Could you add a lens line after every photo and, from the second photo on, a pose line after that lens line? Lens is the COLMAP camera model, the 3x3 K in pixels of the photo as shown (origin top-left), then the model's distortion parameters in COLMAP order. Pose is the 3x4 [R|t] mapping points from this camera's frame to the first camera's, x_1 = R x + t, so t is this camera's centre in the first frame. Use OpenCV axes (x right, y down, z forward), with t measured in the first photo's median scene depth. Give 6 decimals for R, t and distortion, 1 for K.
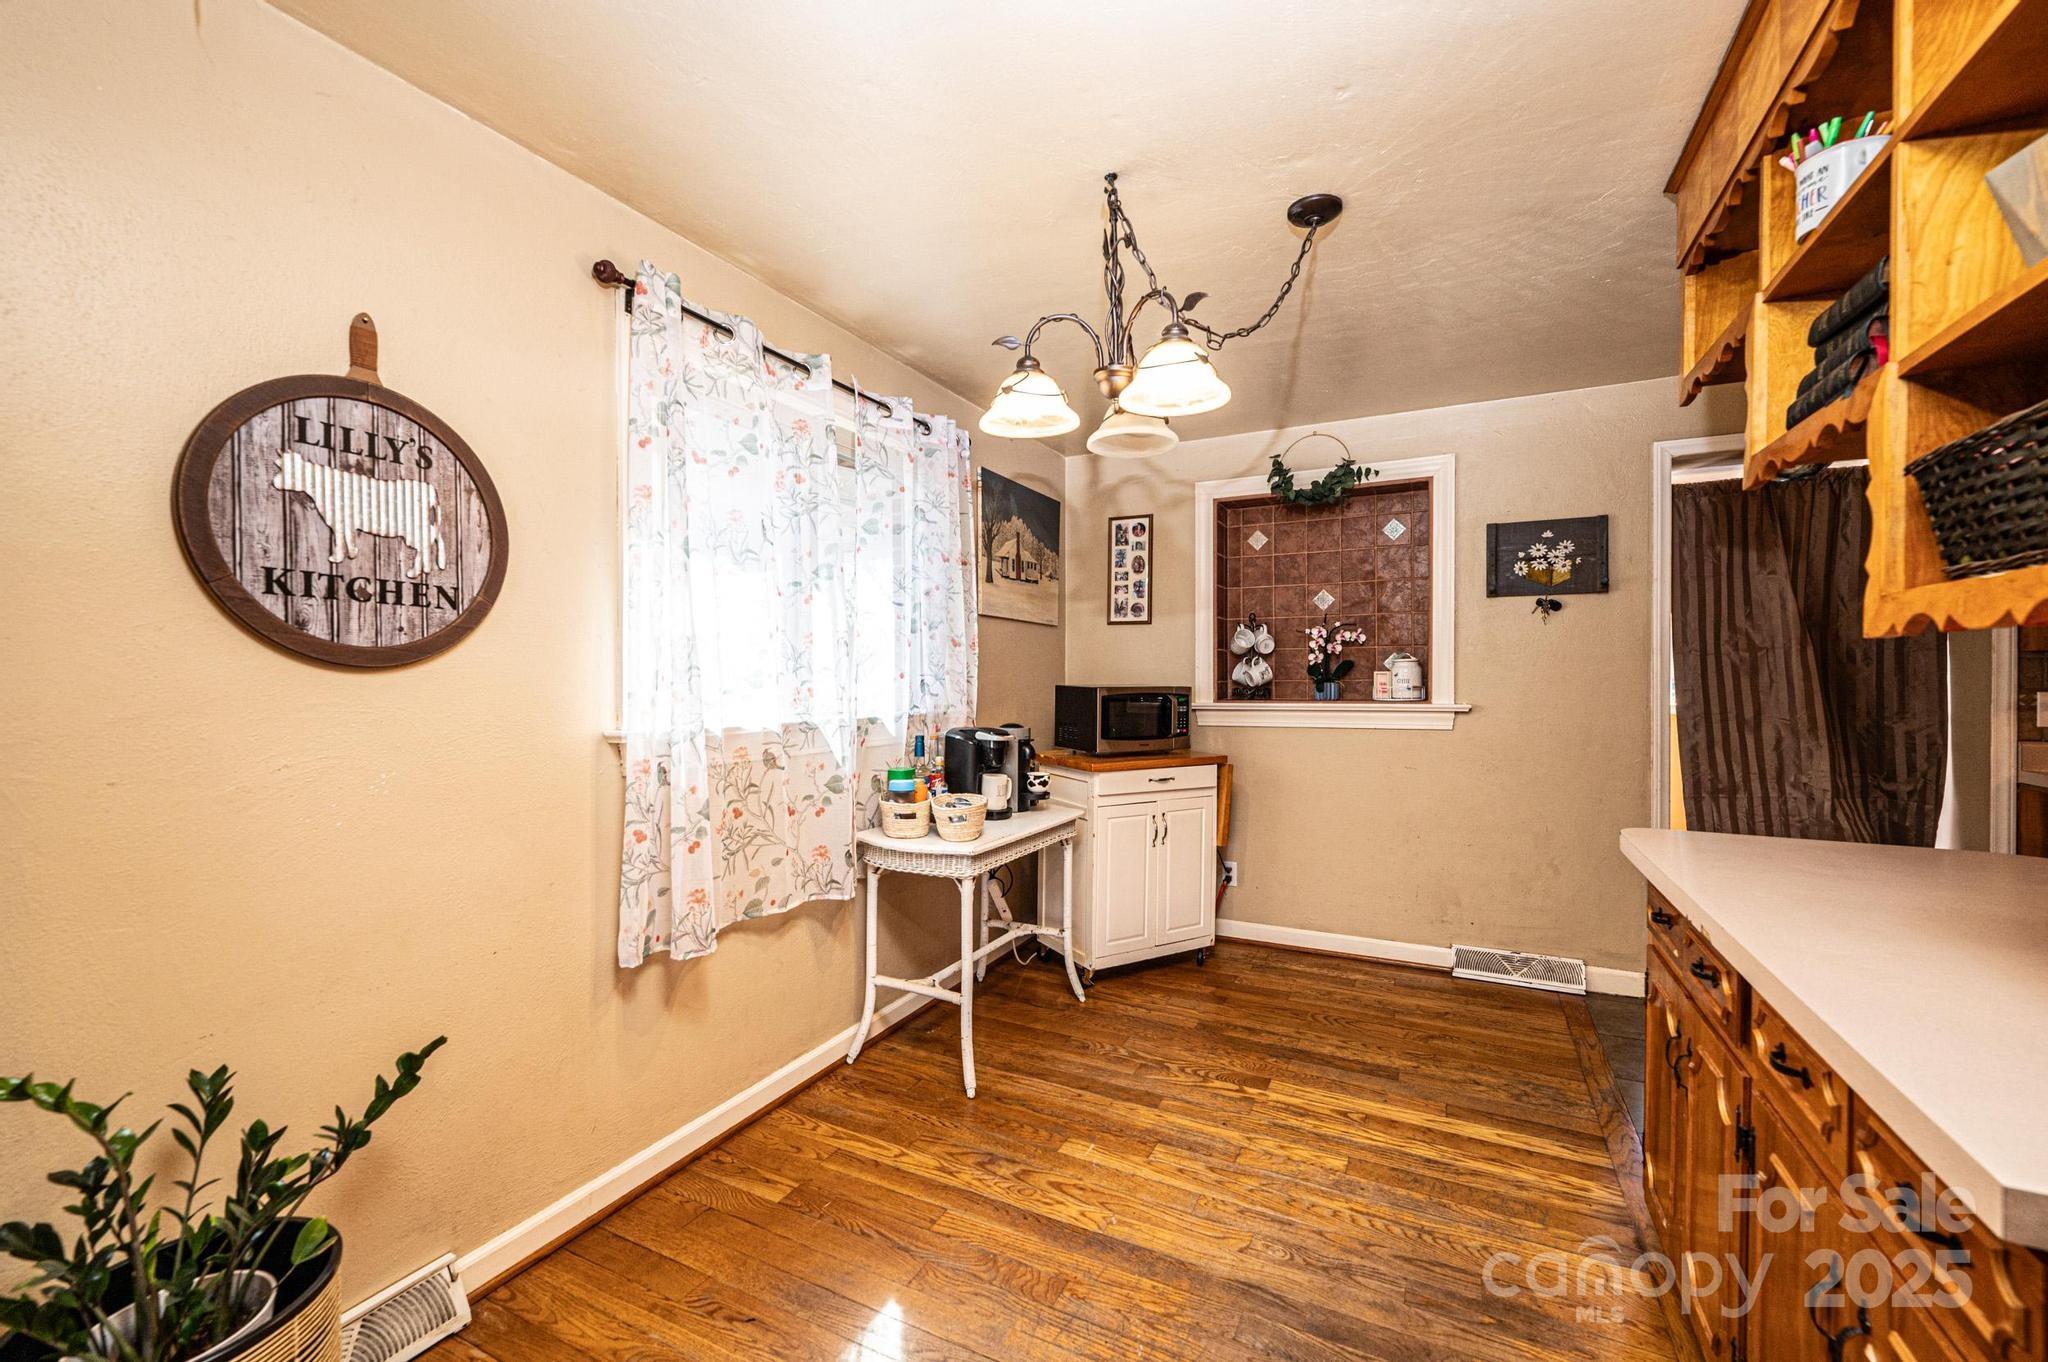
lens RADIAL K [[838.4, 0, 1024.0], [0, 838.4, 681.0], [0, 0, 1]] dist [-0.001479, 0.000059]
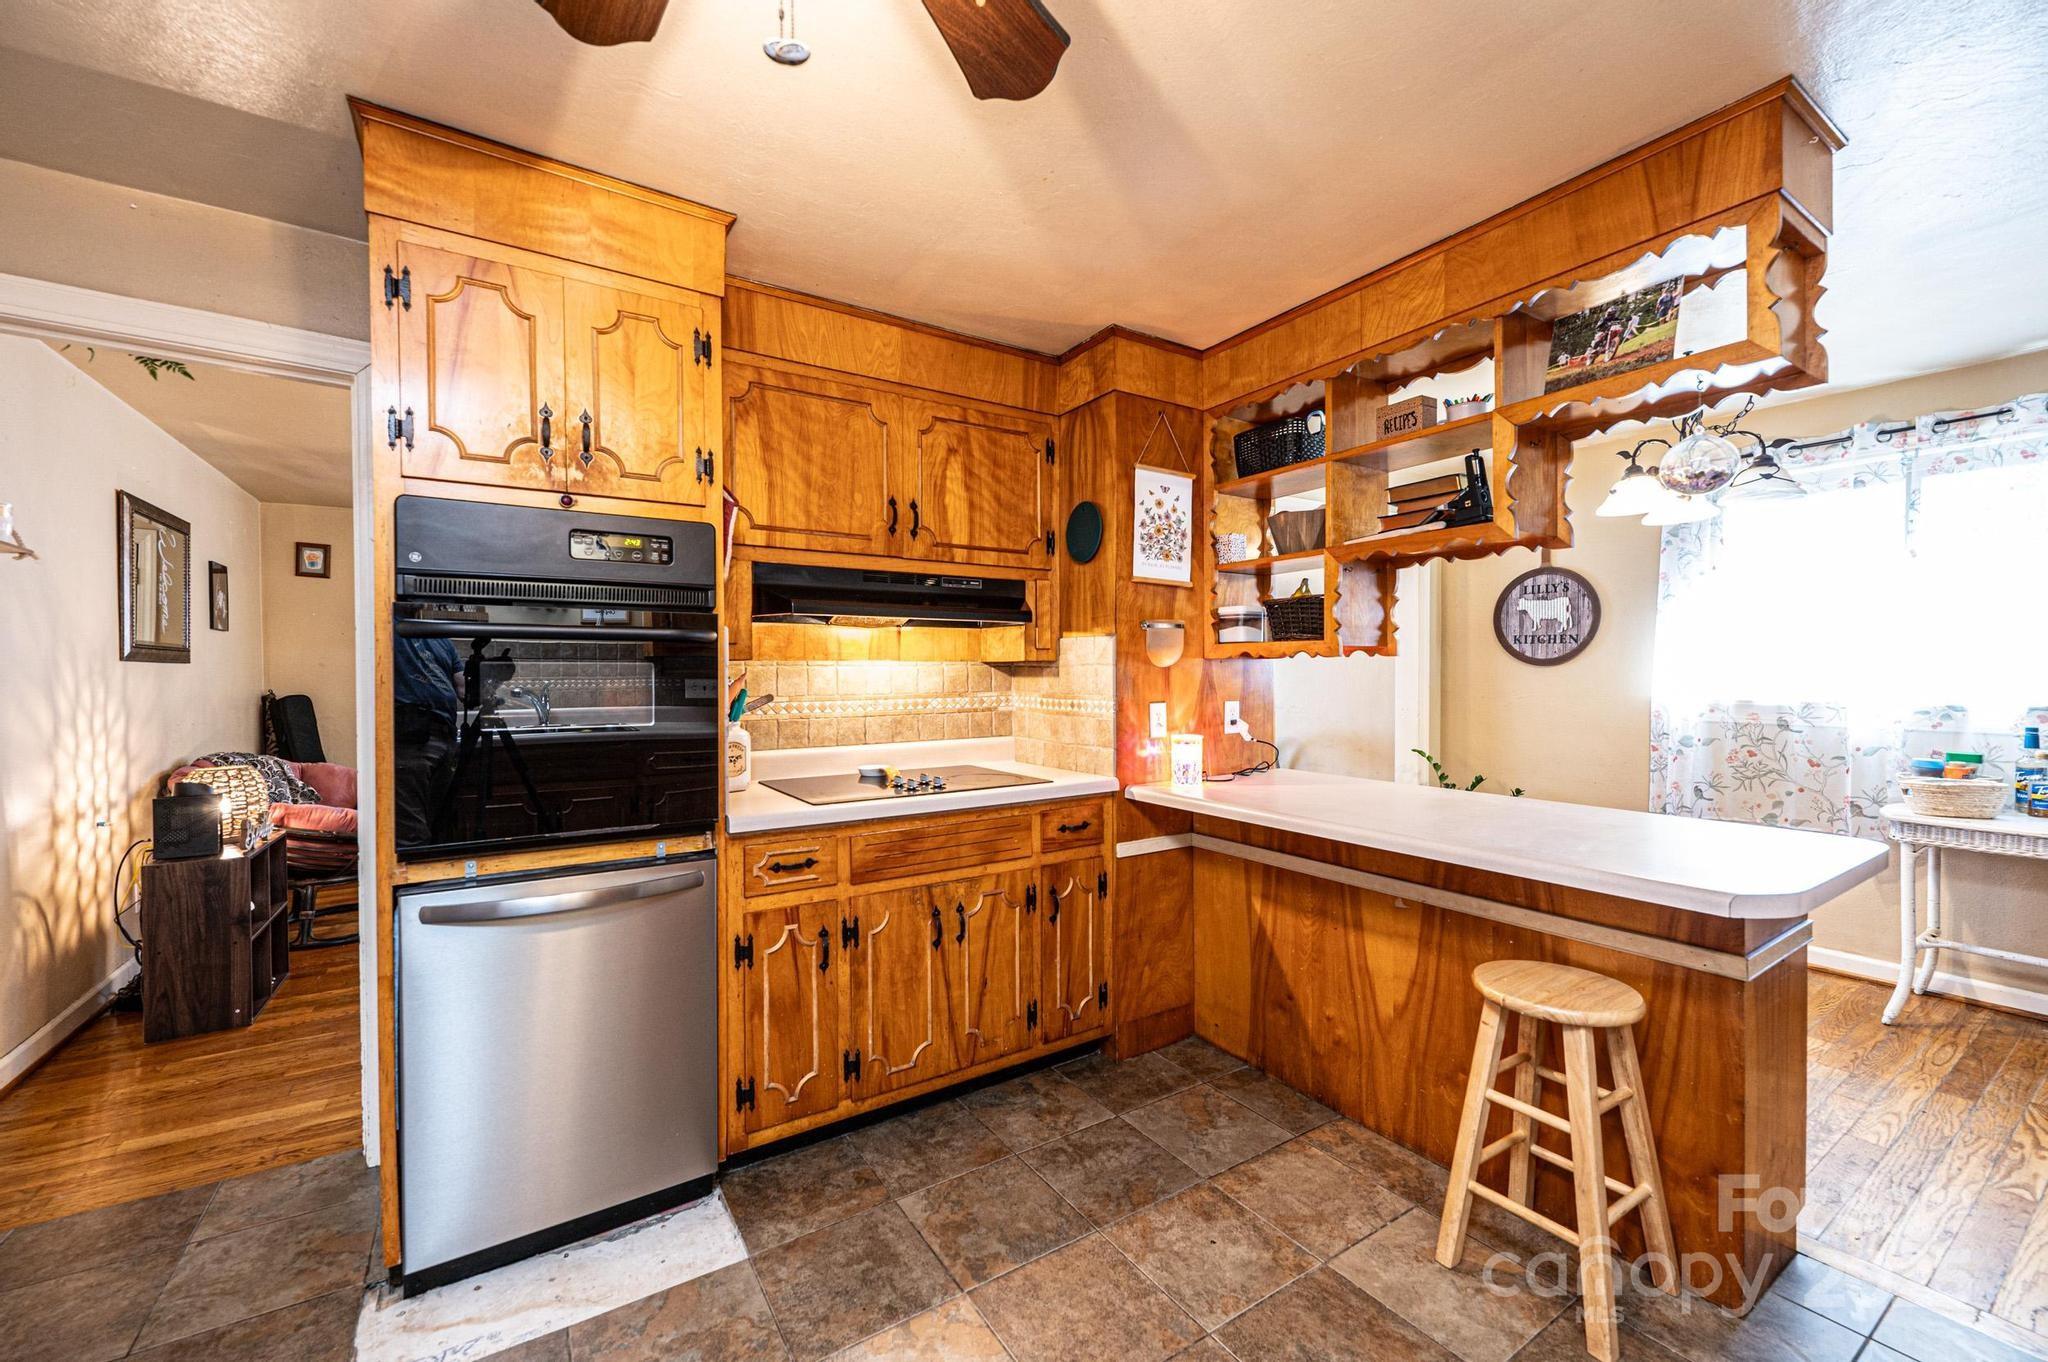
lens RADIAL K [[813.5, 0, 1024.0], [0, 813.5, 681.0], [0, 0, 1]] dist [-0.000912, 0.000286]
pose [[-0.505469, 0.011301, -0.862771, 1.214962], [-0.003543, 0.999879, 0.015173, -0.000311], [0.862837, 0.010726, -0.505368, 0.414797]]
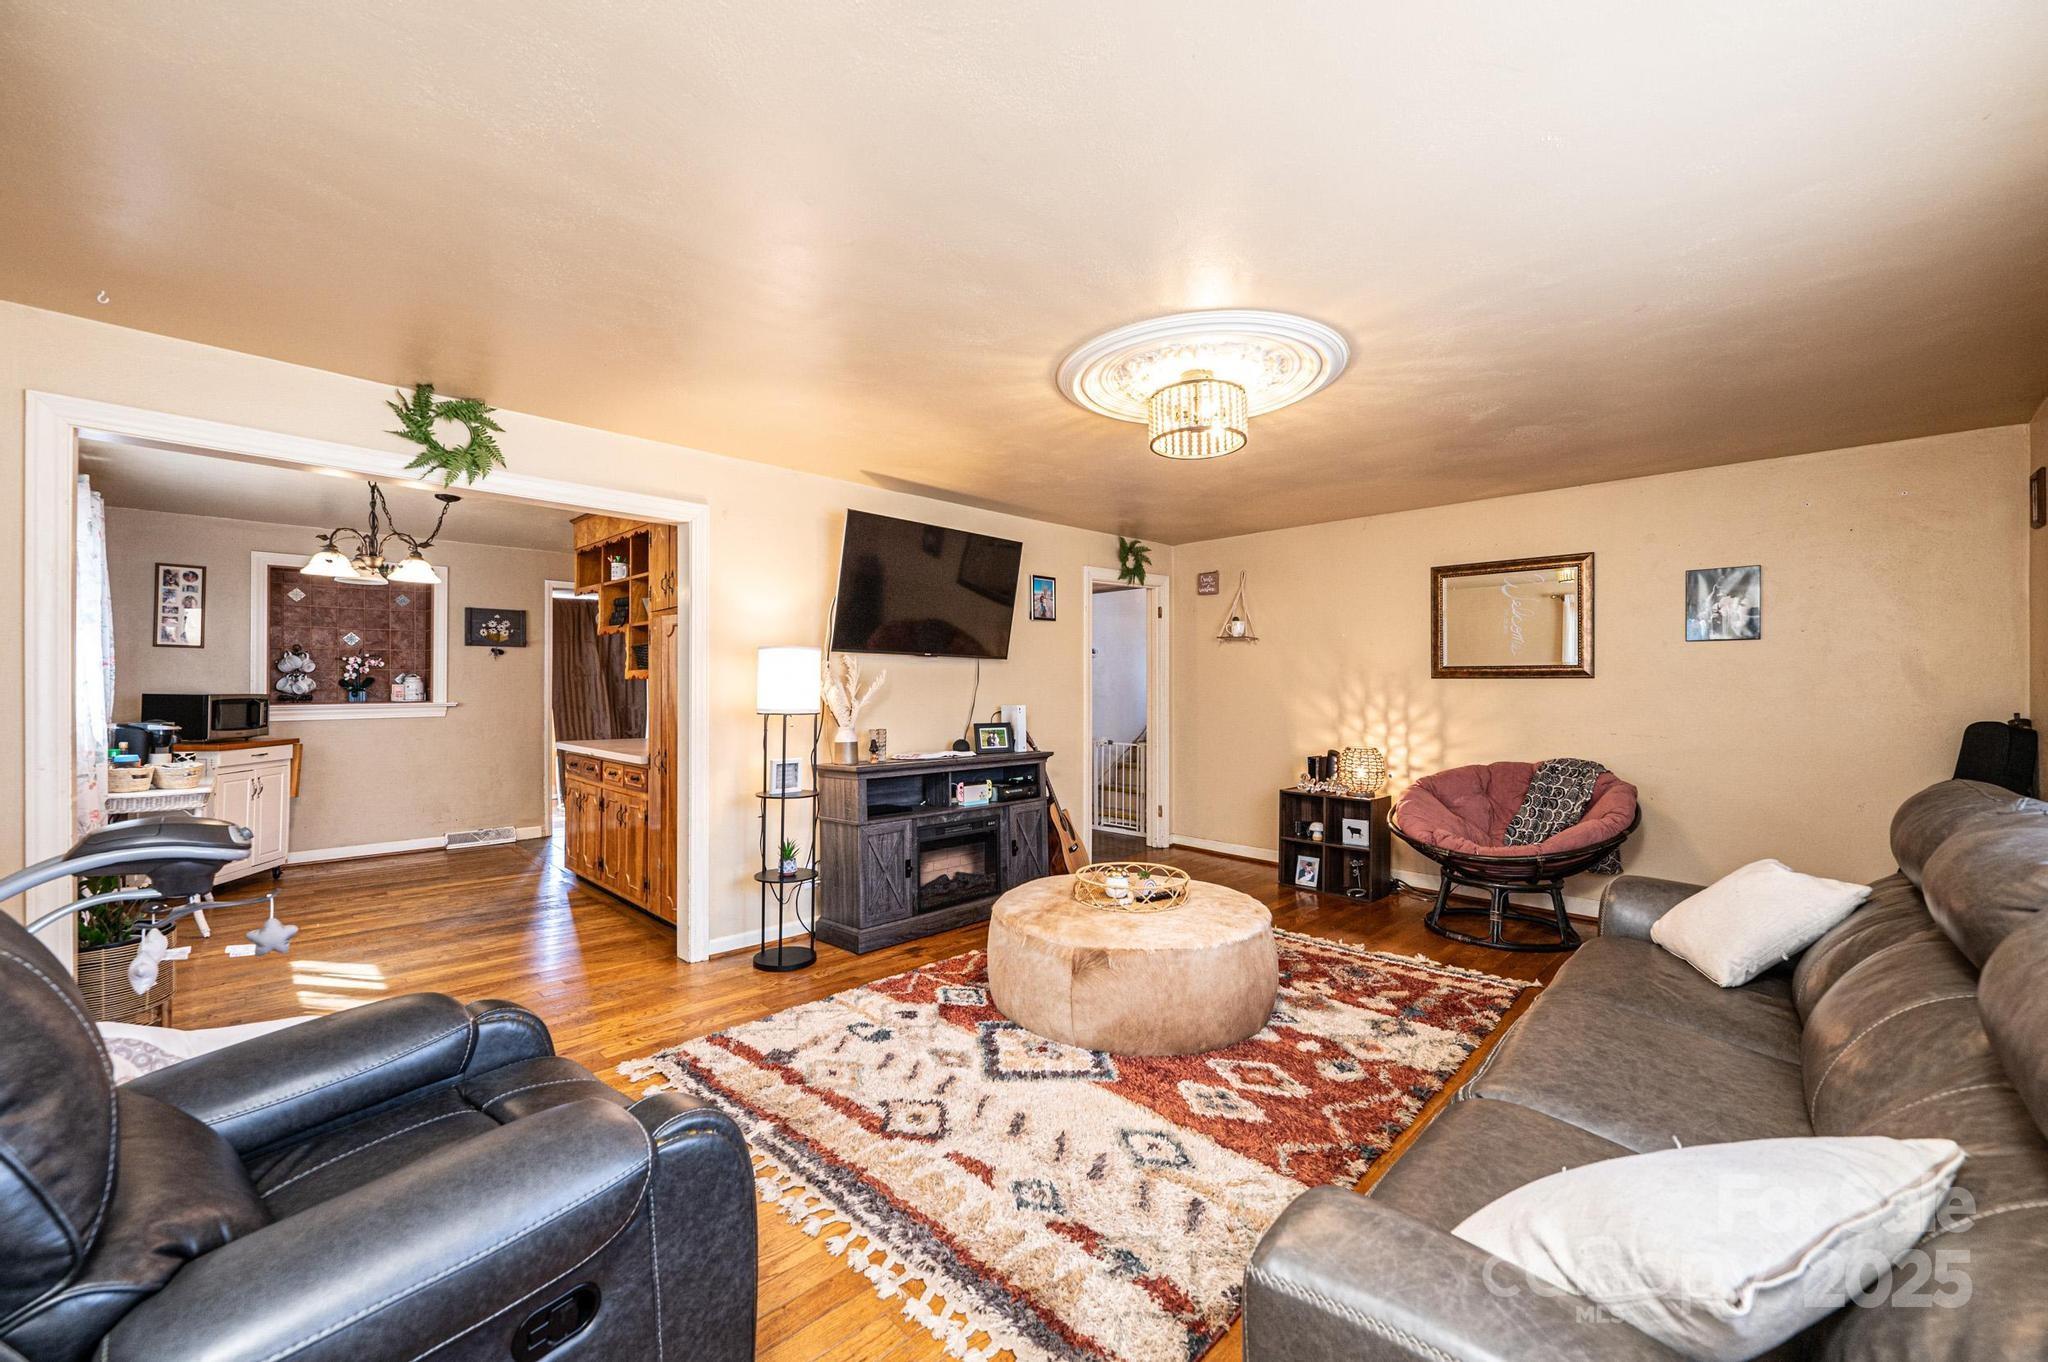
lens RADIAL K [[813.5, 0, 1024.0], [0, 813.5, 681.0], [0, 0, 1]] dist [-0.000912, 0.000286]
pose [[0.312893, 0.008455, 0.949751, -0.868167], [0.004822, 0.999933, -0.010491, 0.005778], [-0.949776, 0.007862, 0.312831, -0.843152]]
